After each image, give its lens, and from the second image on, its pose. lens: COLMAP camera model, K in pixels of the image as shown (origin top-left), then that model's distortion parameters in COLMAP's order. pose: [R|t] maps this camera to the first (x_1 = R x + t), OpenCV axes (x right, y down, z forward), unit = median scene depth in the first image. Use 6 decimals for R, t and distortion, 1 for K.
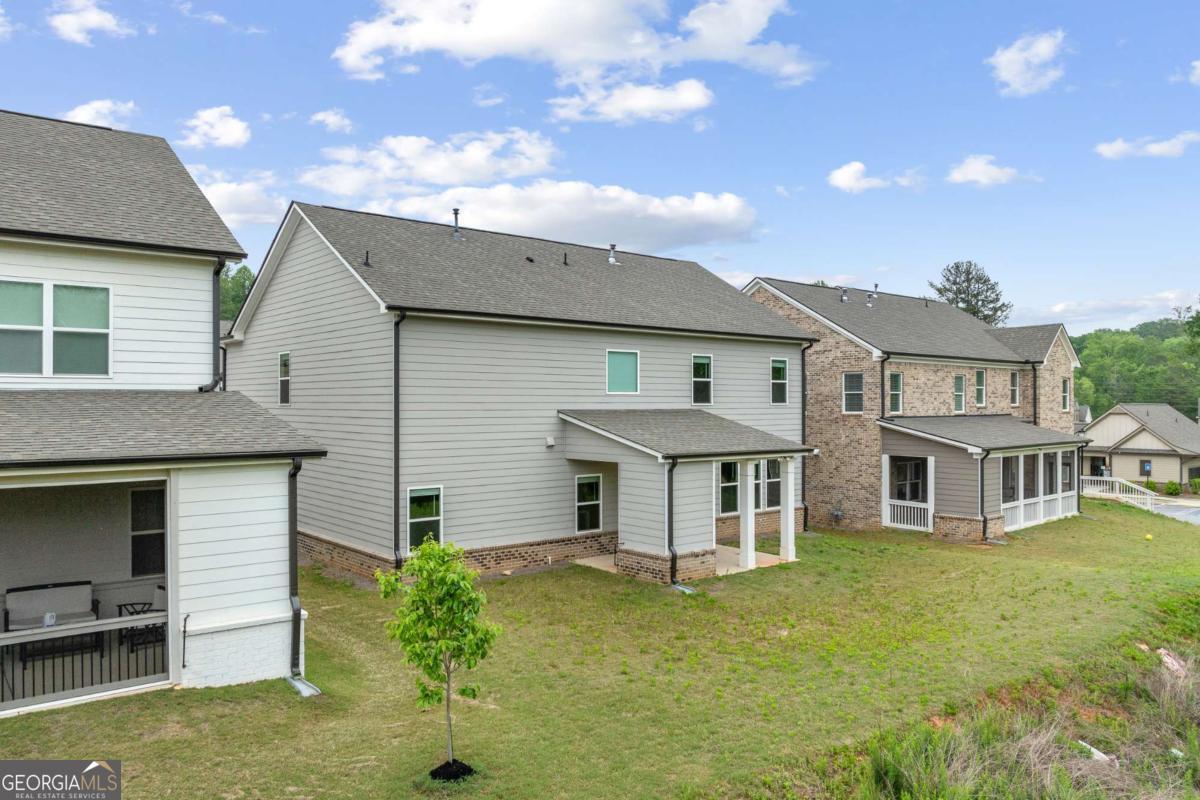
lens RADIAL K [[856.0, 0, 602.7], [0, 856.0, 392.7], [0, 0, 1]] dist [-0.045464, 0.003453]
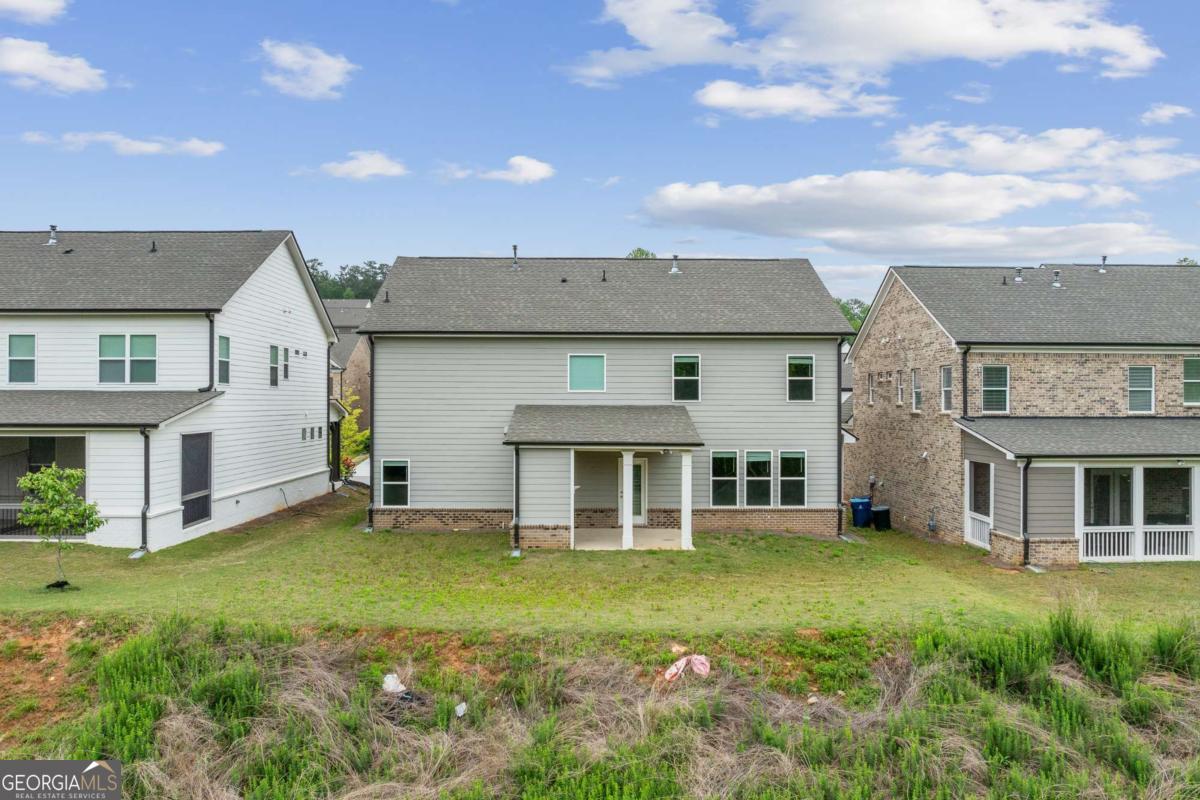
lens RADIAL K [[856.0, 0, 604.6], [0, 856.0, 404.8], [0, 0, 1]] dist [-0.045464, 0.003453]
pose [[0.774814, 0.002081, -0.632186, 0.760677], [0.004600, 0.999950, 0.008929, 0.008552], [0.632172, -0.009827, 0.774765, 0.117187]]
